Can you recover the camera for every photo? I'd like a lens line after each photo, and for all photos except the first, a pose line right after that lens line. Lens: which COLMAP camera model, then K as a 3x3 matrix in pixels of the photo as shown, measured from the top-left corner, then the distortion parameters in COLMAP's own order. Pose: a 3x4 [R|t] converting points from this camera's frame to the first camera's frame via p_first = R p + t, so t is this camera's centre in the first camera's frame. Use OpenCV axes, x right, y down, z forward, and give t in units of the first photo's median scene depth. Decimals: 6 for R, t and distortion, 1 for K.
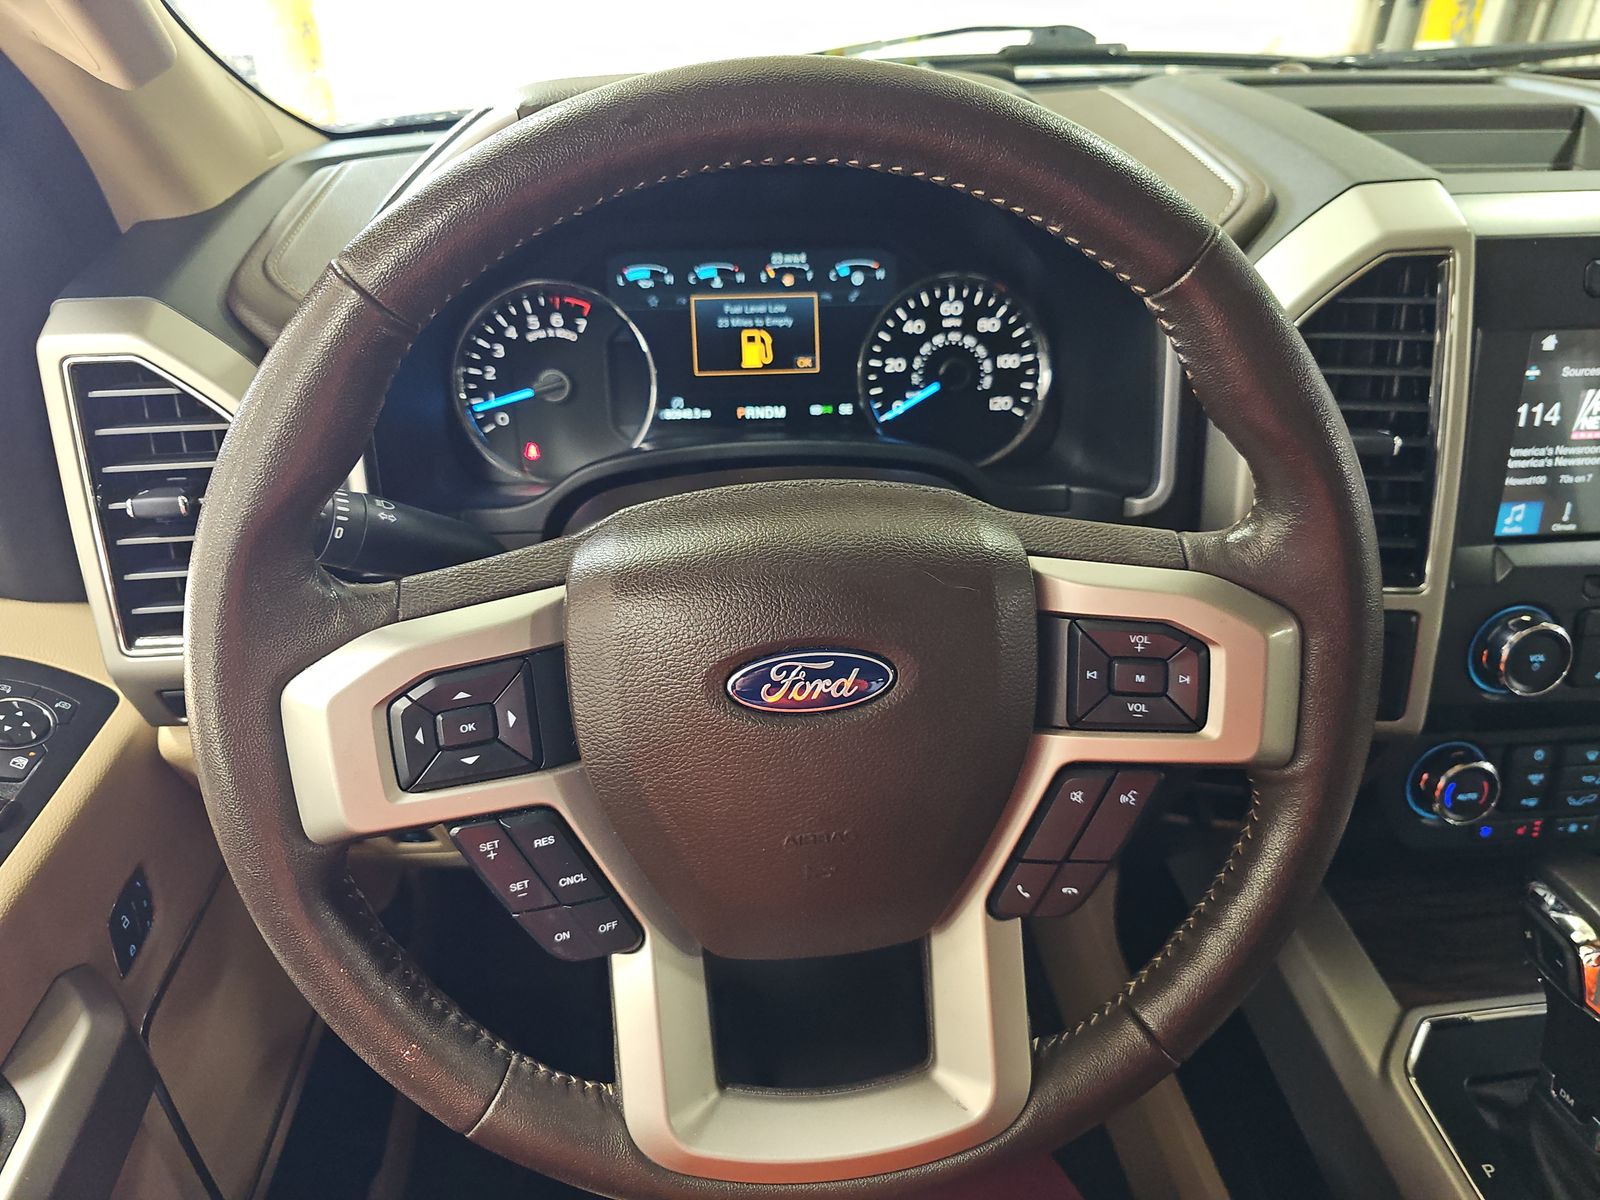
lens RADIAL K [[1102.9, 0, 800.0], [0, 1102.9, 600.0], [0, 0, 1]] dist [0.042134, -0.000167]
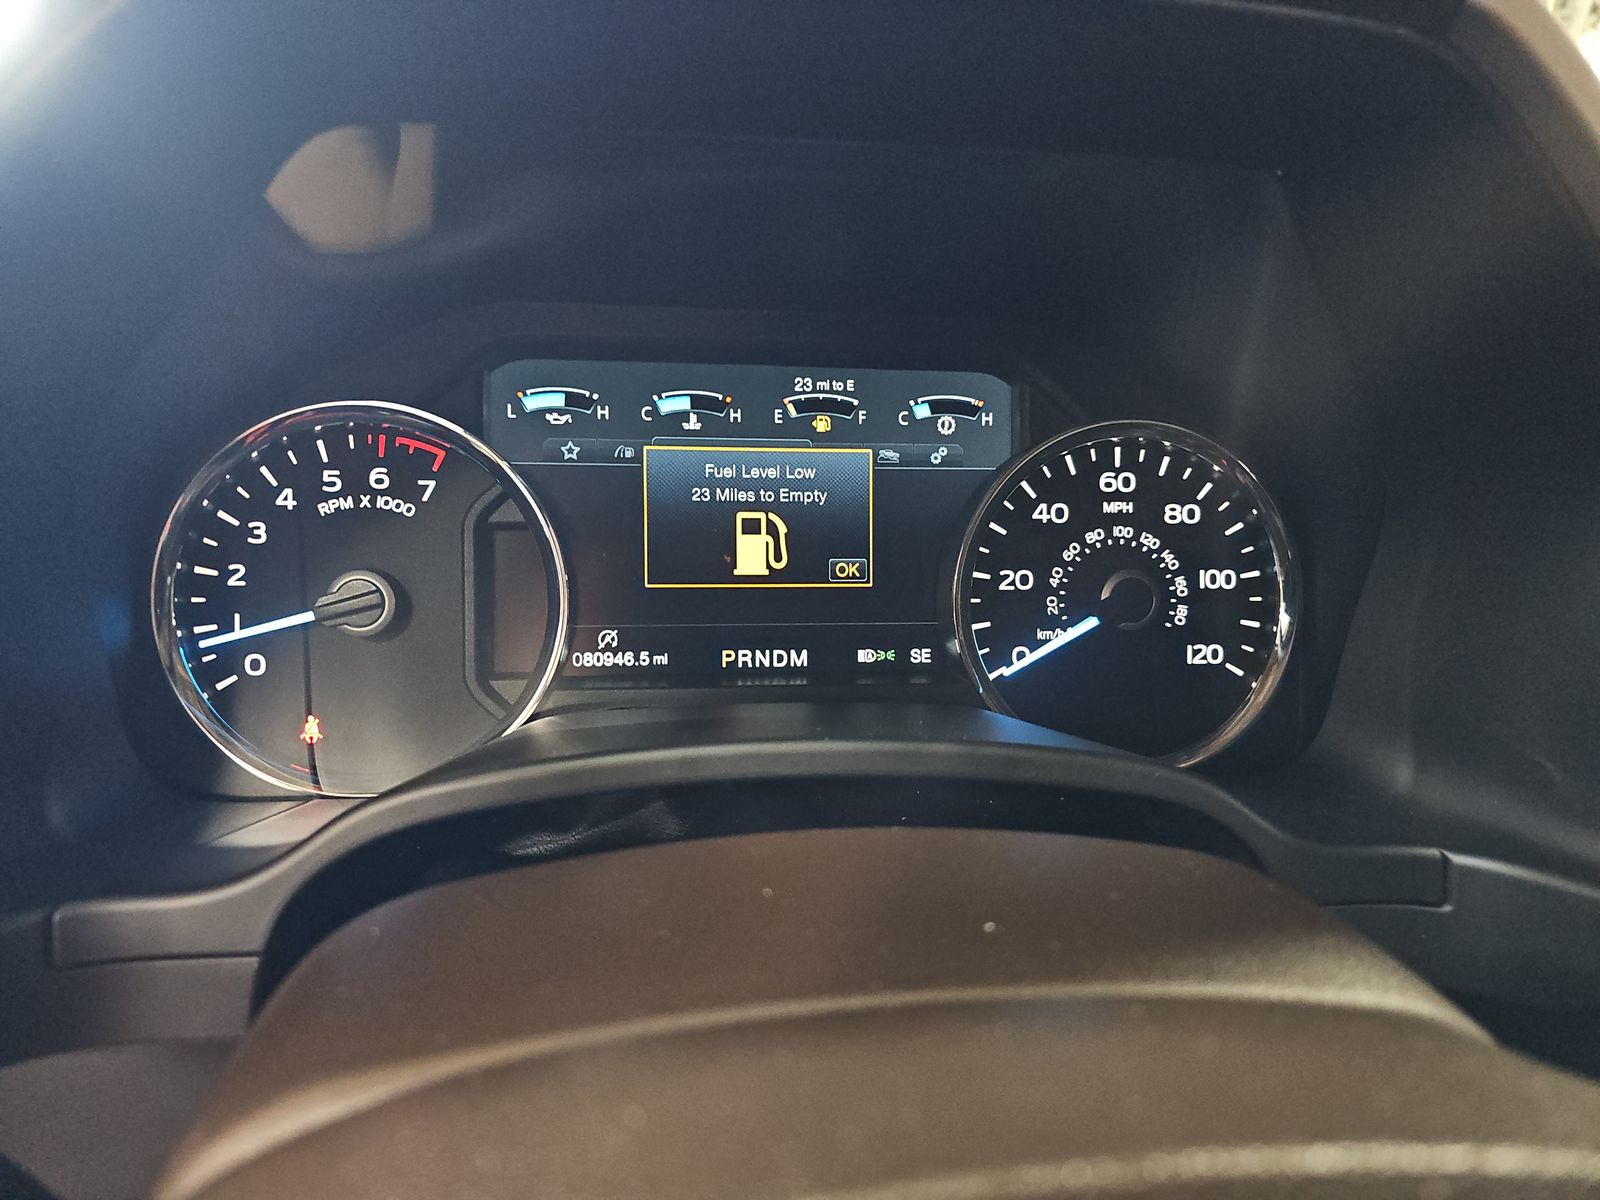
lens RADIAL K [[1102.9, 0, 800.0], [0, 1102.9, 600.0], [0, 0, 1]] dist [0.042134, -0.000167]
pose [[0.997783, 0.026107, 0.061212, -0.052881], [-0.014965, 0.984301, -0.175865, -0.106780], [-0.064842, 0.174559, 0.982509, 0.480425]]
